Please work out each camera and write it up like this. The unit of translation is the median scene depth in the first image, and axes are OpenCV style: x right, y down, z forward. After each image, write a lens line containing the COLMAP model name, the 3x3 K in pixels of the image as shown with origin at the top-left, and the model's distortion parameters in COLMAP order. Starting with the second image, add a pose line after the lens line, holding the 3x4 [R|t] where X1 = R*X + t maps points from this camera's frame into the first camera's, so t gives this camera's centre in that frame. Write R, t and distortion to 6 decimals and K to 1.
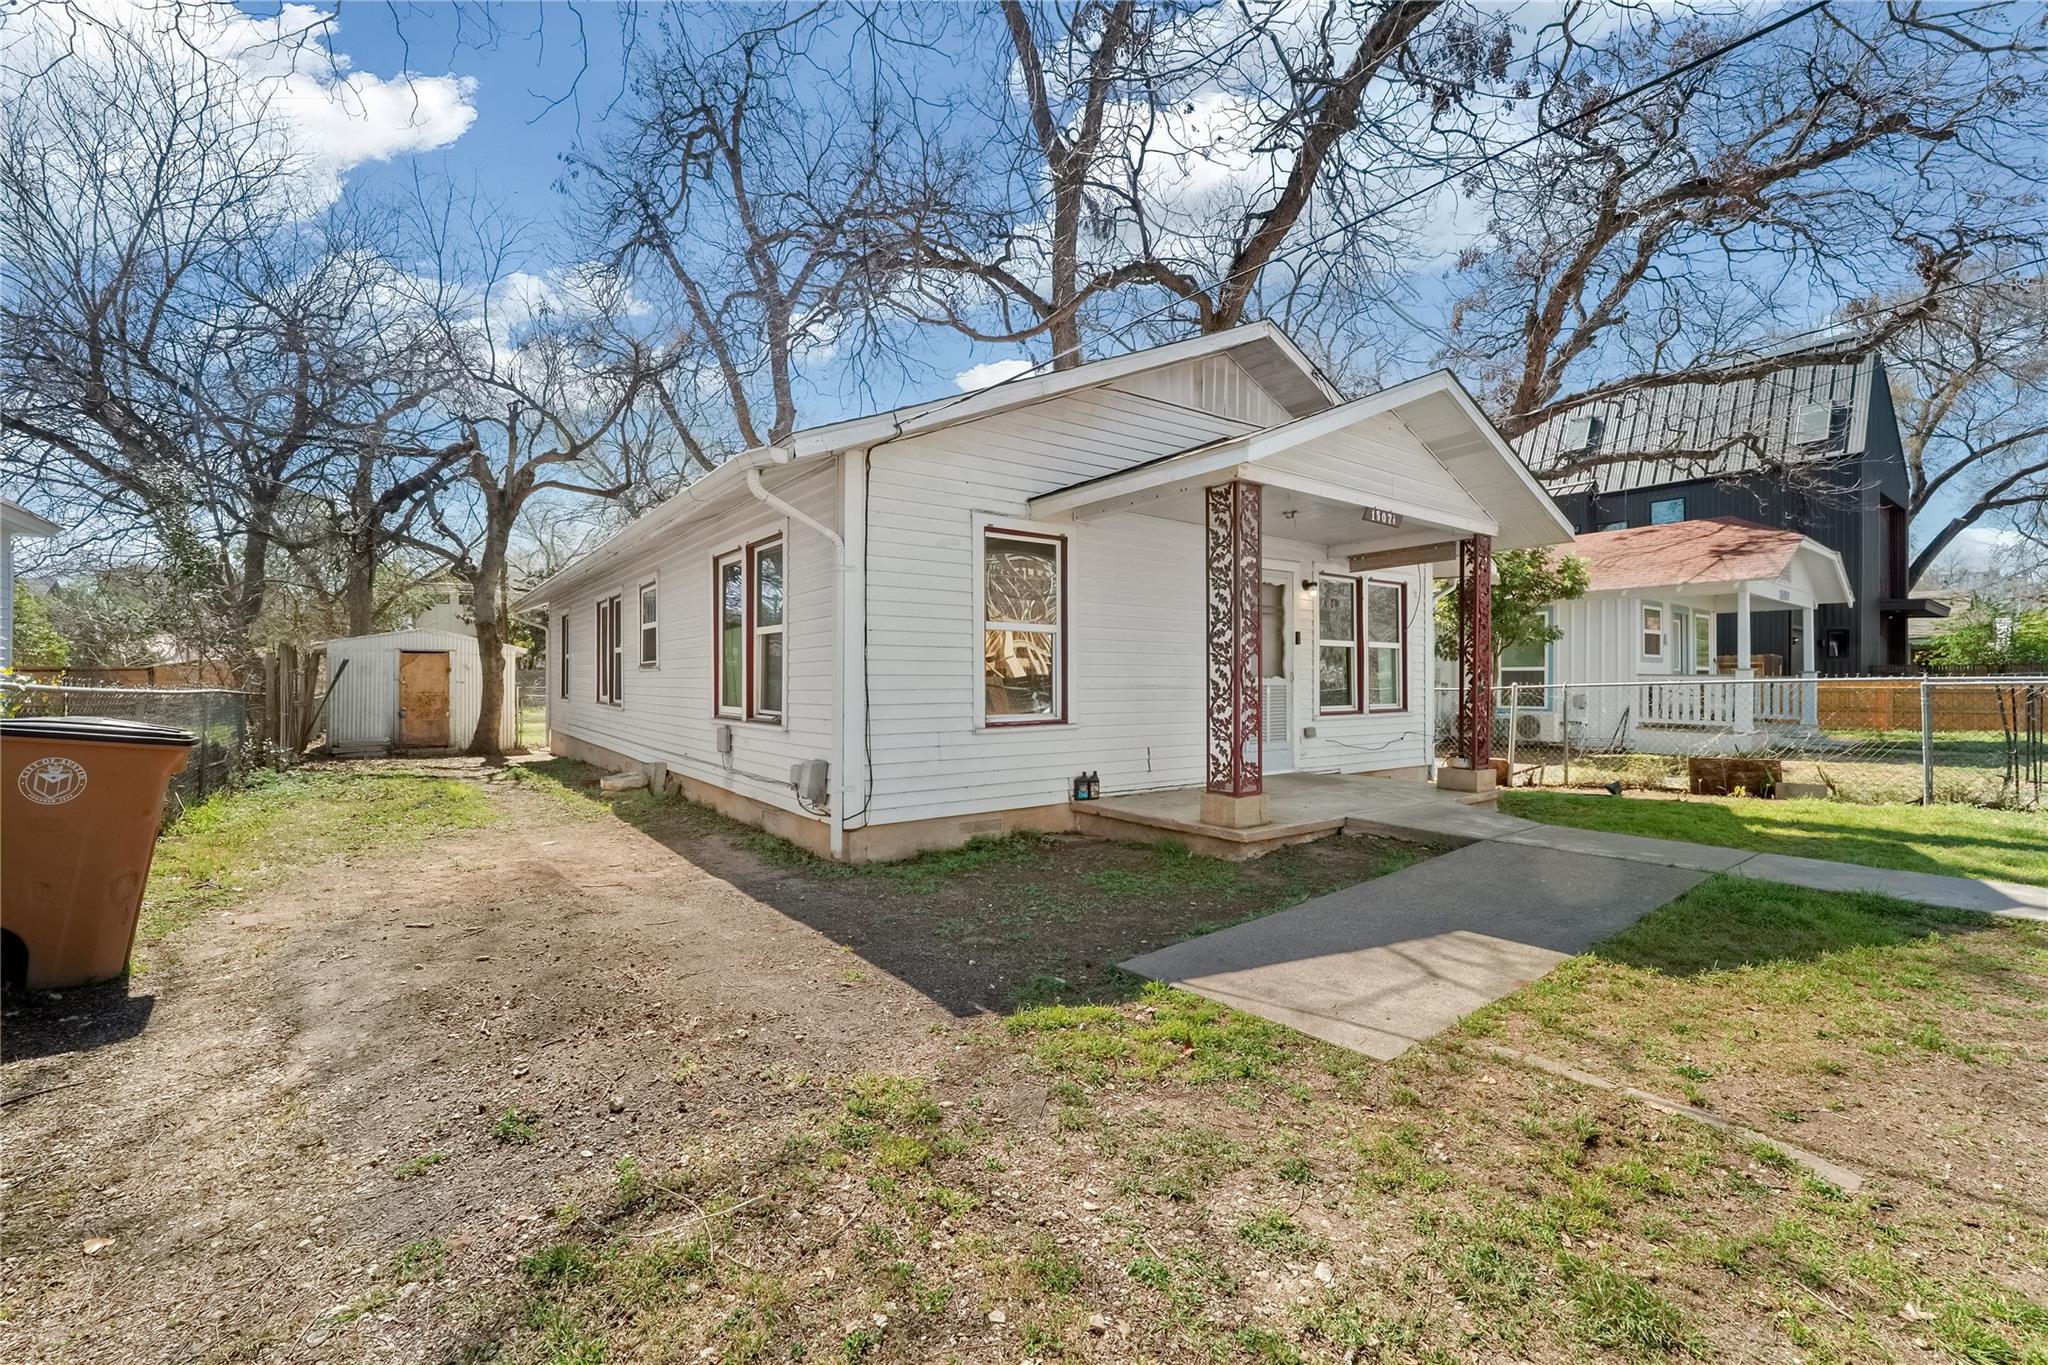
lens RADIAL K [[835.0, 0, 1024.0], [0, 835.0, 682.5], [0, 0, 1]] dist [0.075420, 0.000015]
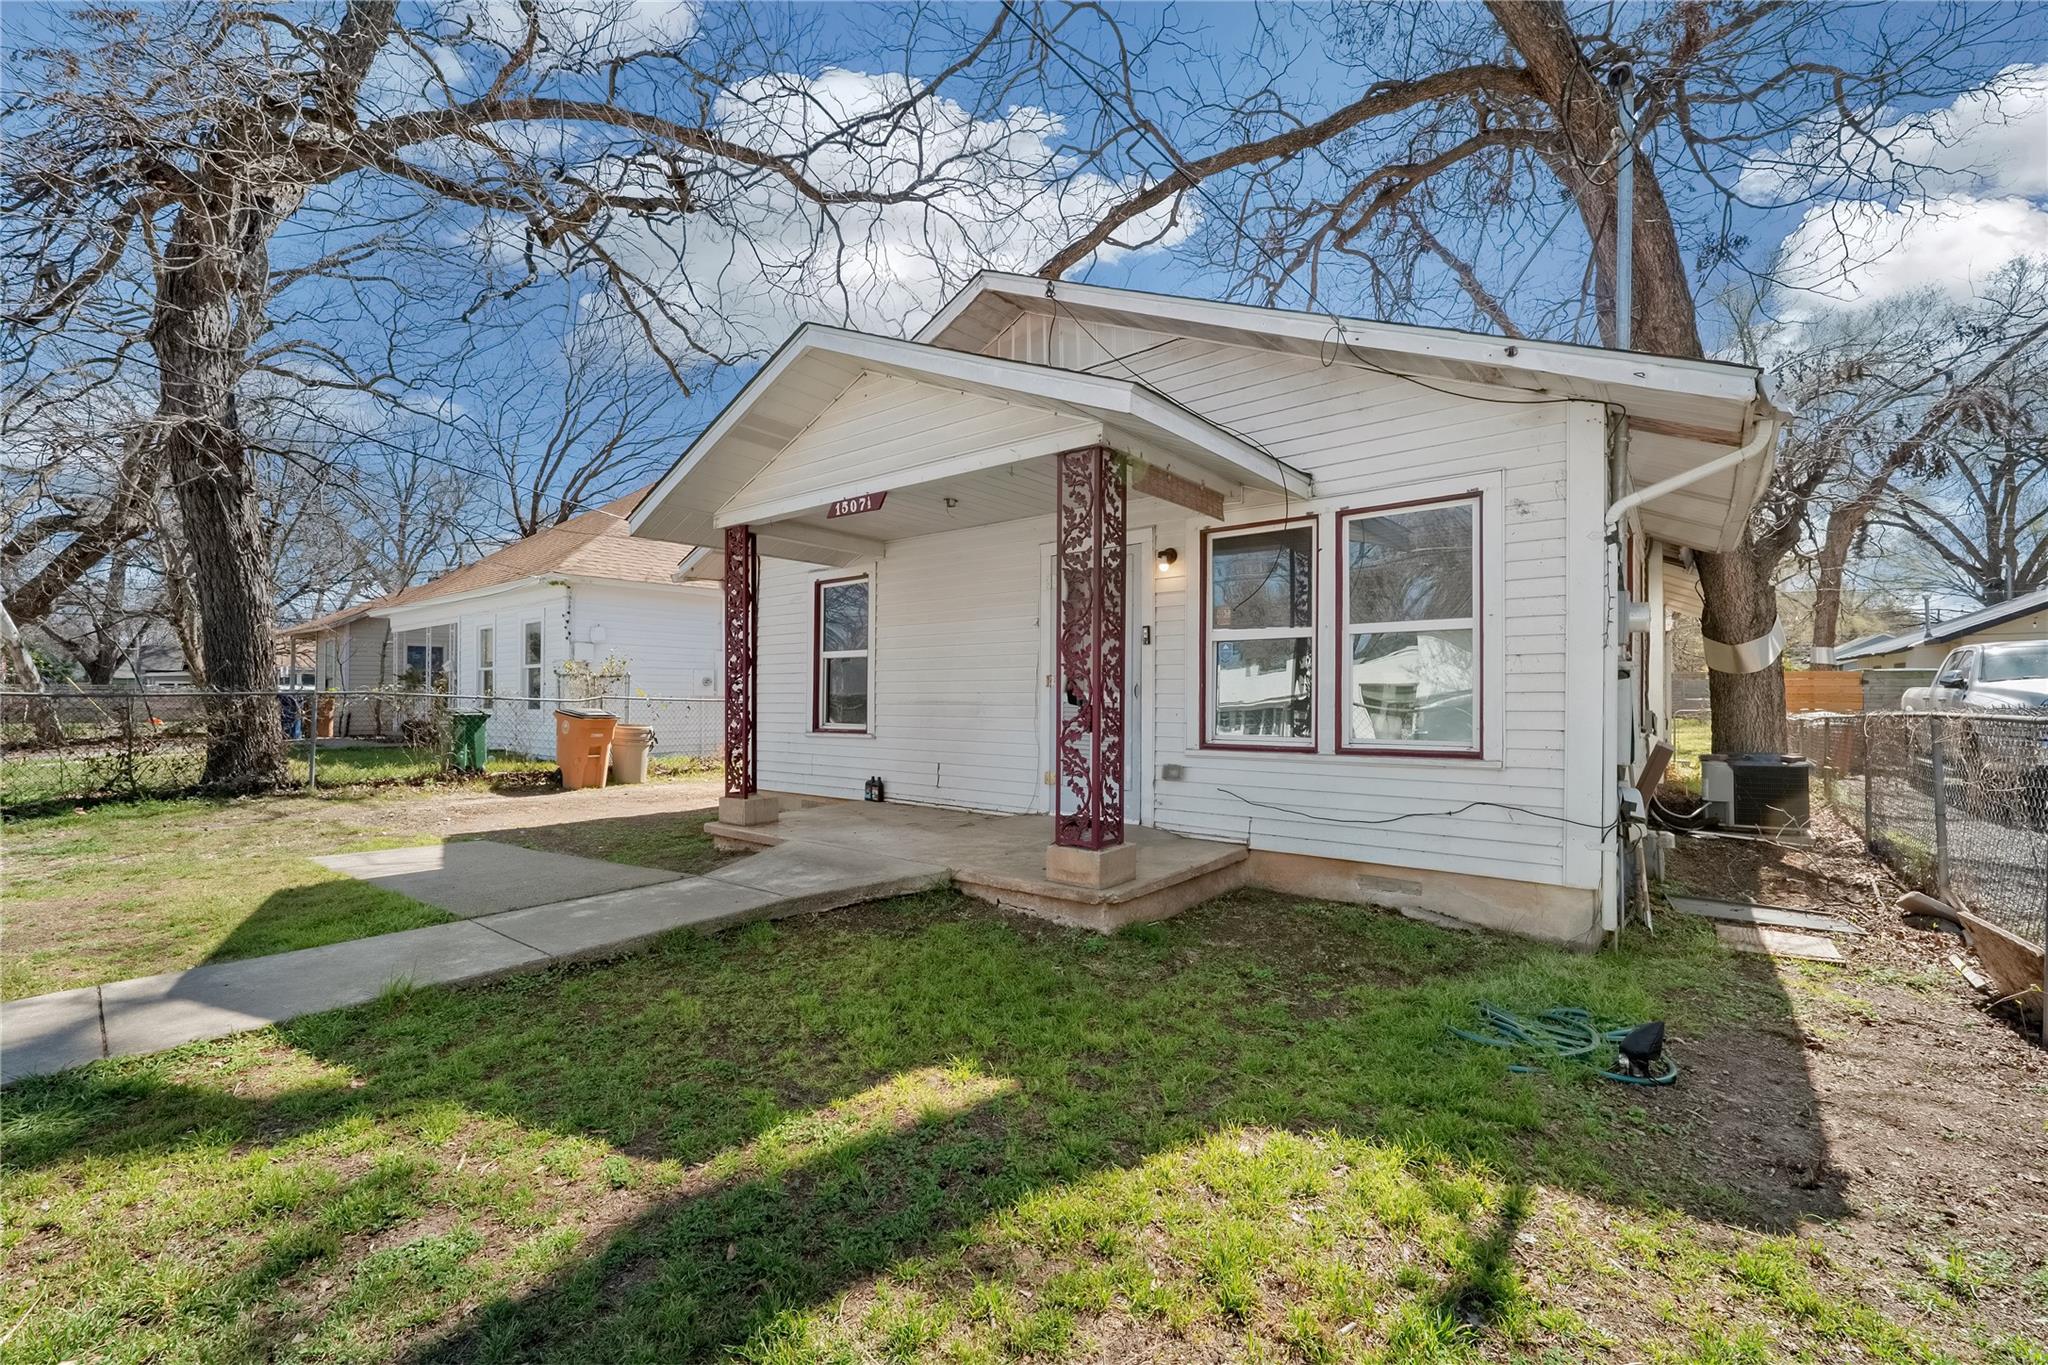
lens RADIAL K [[835.0, 0, 1024.0], [0, 835.0, 682.5], [0, 0, 1]] dist [0.075420, 0.000015]
pose [[0.252343, -0.017856, -0.967473, 1.126418], [-0.002538, 0.999814, -0.019114, 0.000112], [0.967634, 0.007279, 0.252251, 0.834507]]
